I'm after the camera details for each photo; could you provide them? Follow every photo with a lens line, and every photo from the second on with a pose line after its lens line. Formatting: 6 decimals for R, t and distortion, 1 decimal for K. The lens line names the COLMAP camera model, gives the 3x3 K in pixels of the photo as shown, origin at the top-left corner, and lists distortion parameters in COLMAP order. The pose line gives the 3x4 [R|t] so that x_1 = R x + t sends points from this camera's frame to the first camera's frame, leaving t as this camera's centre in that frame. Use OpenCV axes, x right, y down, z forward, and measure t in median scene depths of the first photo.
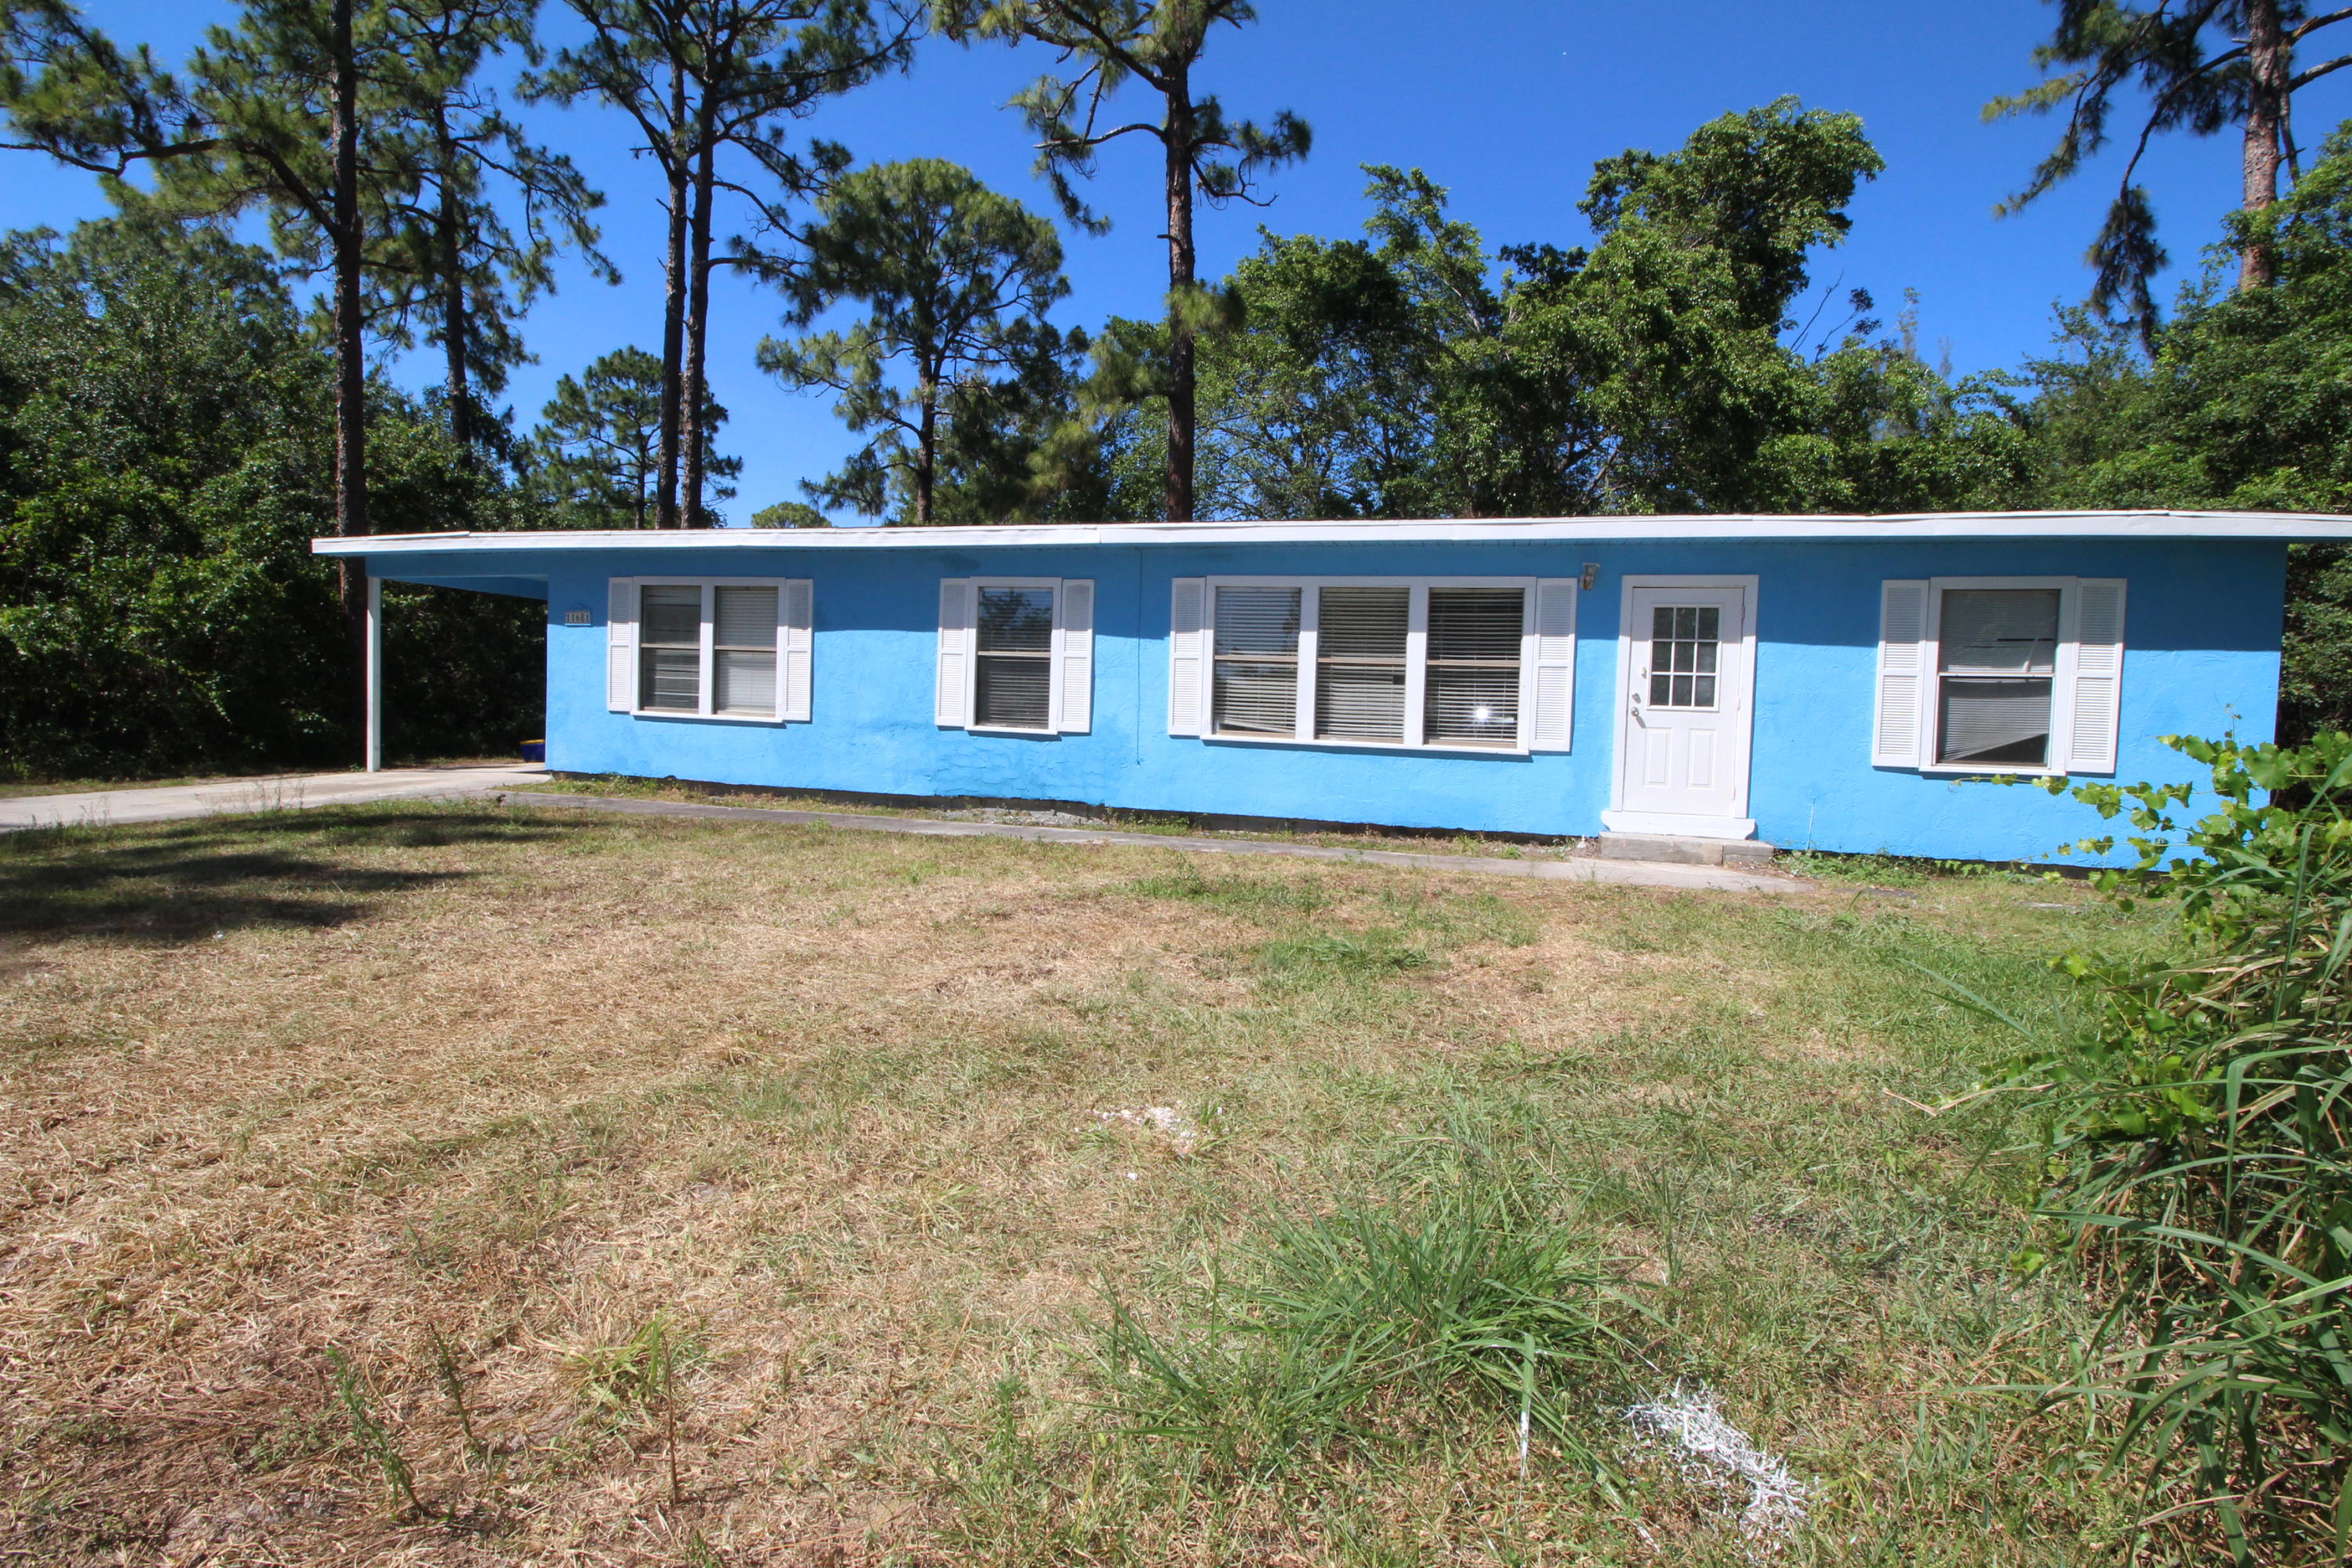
lens RADIAL K [[1084.3, 0, 1174.1], [0, 1084.3, 754.9], [0, 0, 1]] dist [0.001858, -0.014878]
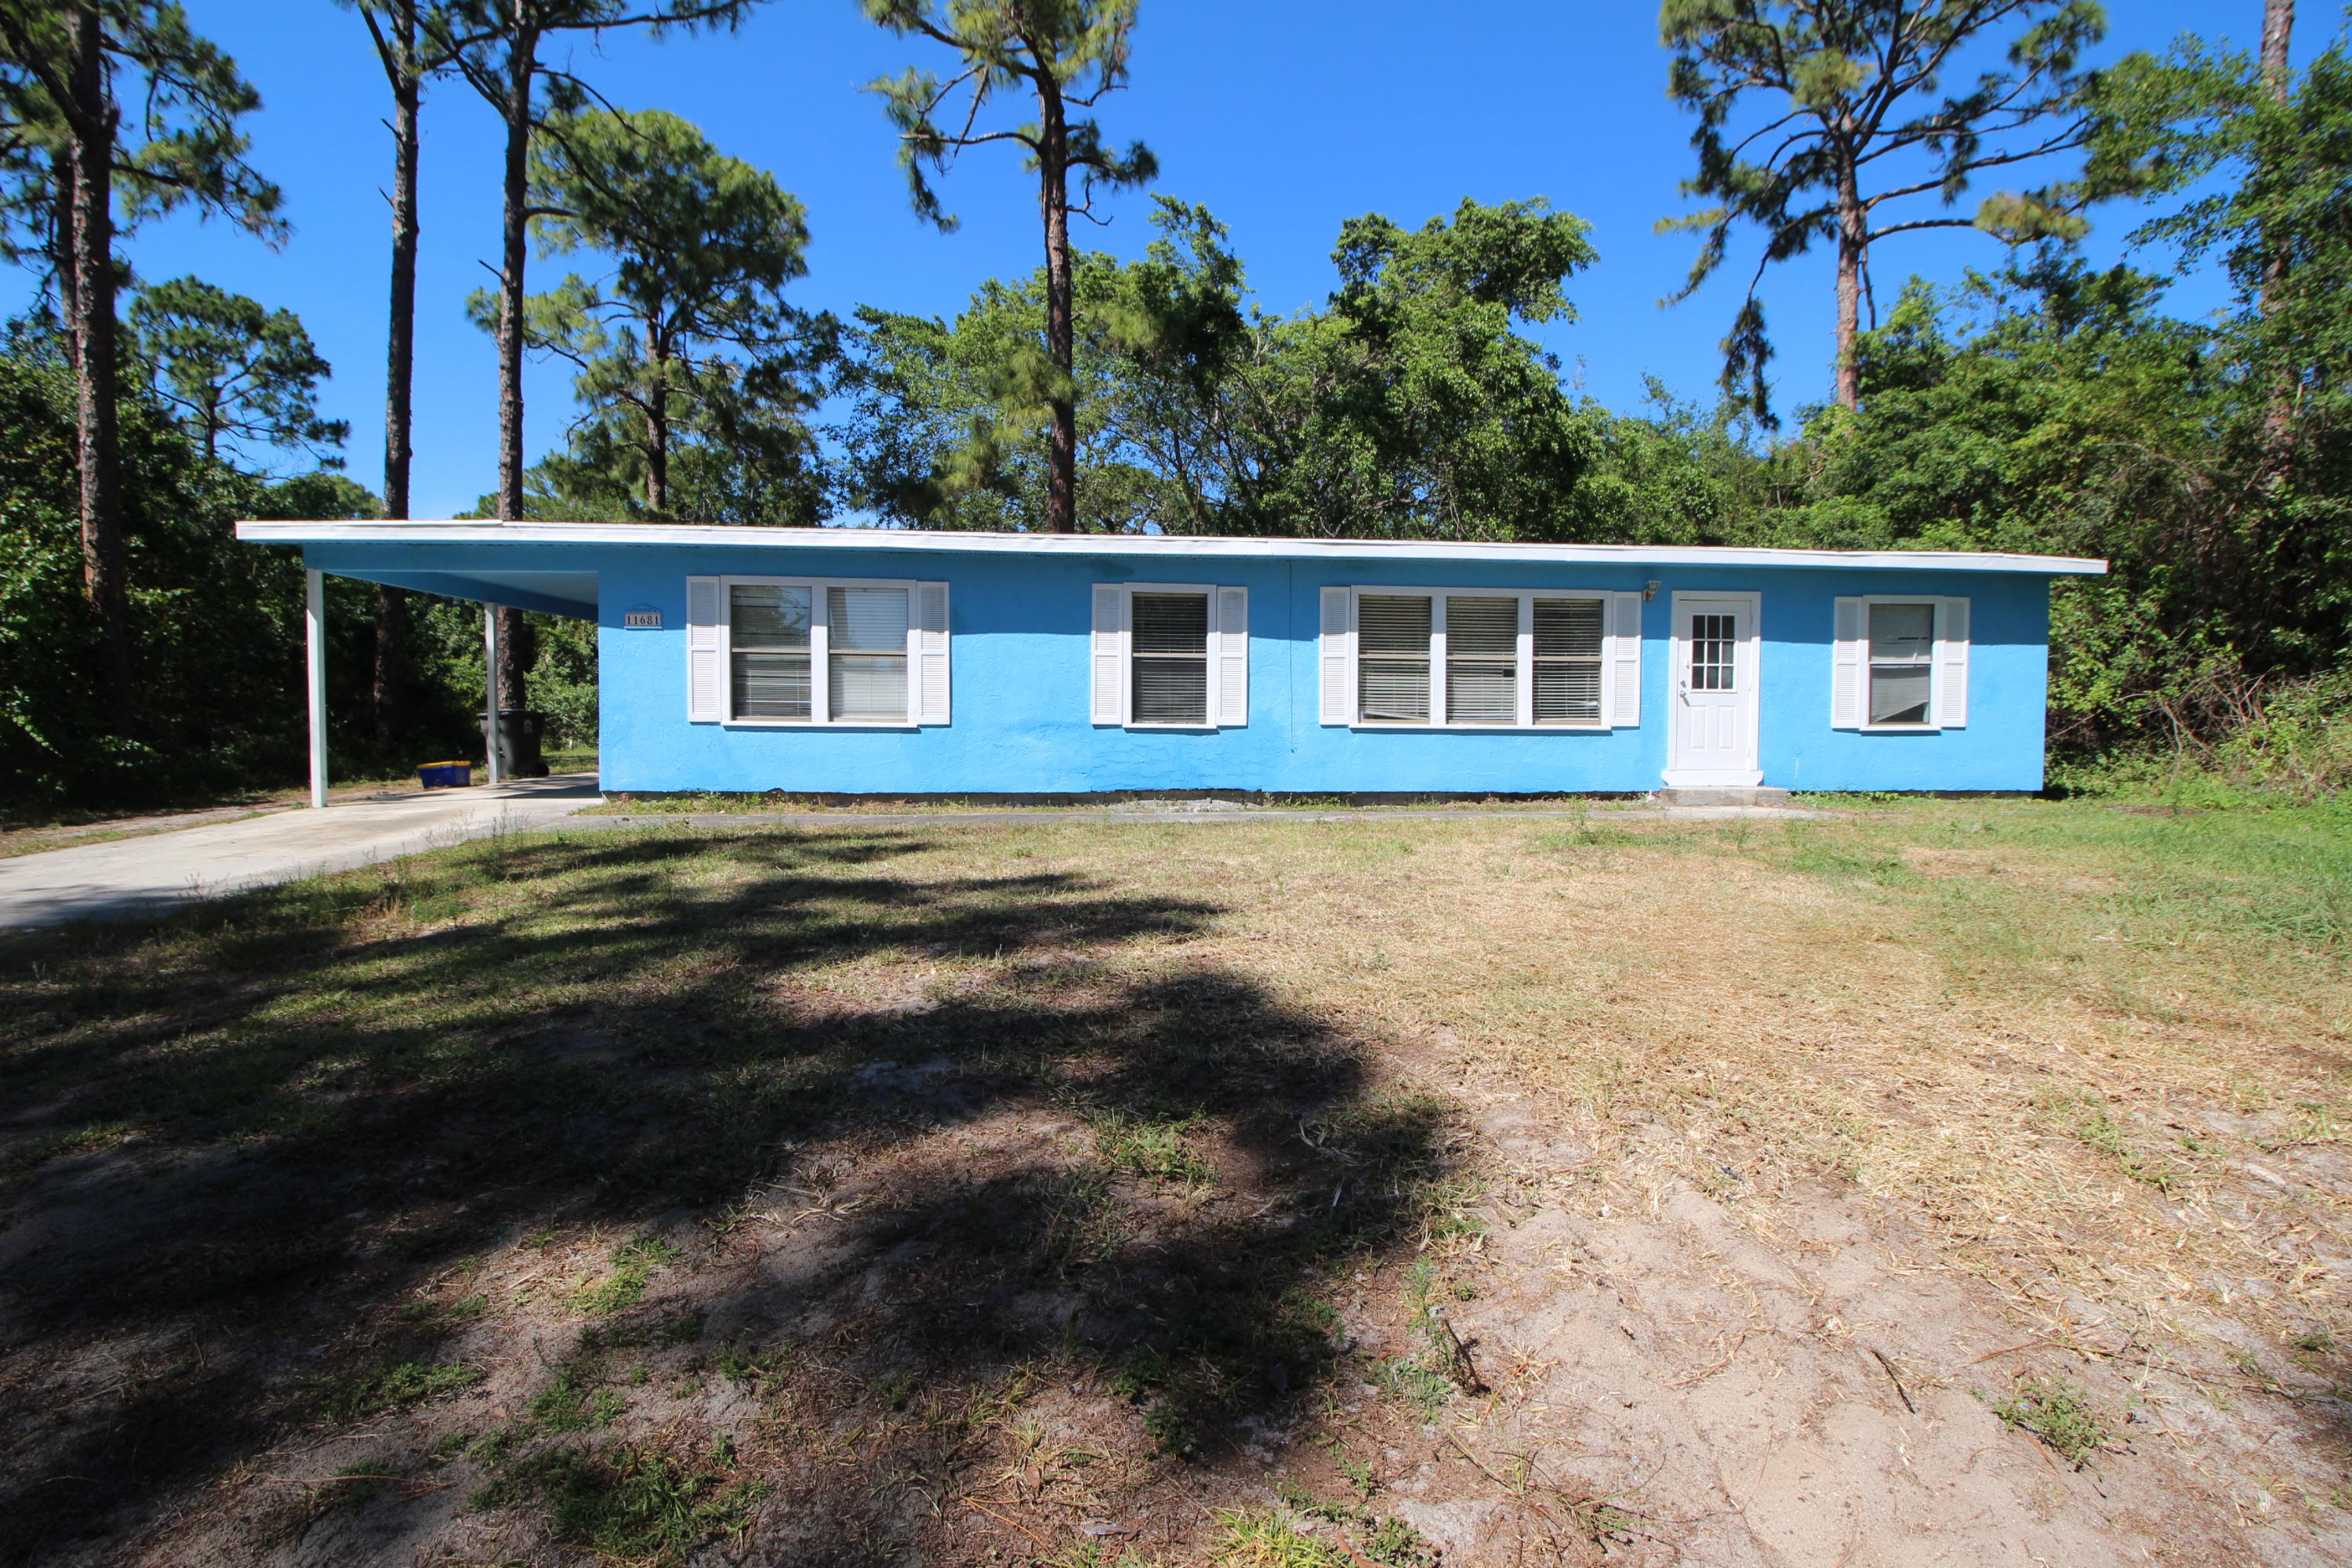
lens RADIAL K [[1083.0, 0, 1179.0], [0, 1083.0, 750.9], [0, 0, 1]] dist [0.001289, -0.016476]
pose [[0.929153, -0.043295, 0.367153, -0.531575], [0.042924, 0.999036, 0.009179, -0.007769], [-0.367196, 0.007231, 0.930115, 0.001184]]
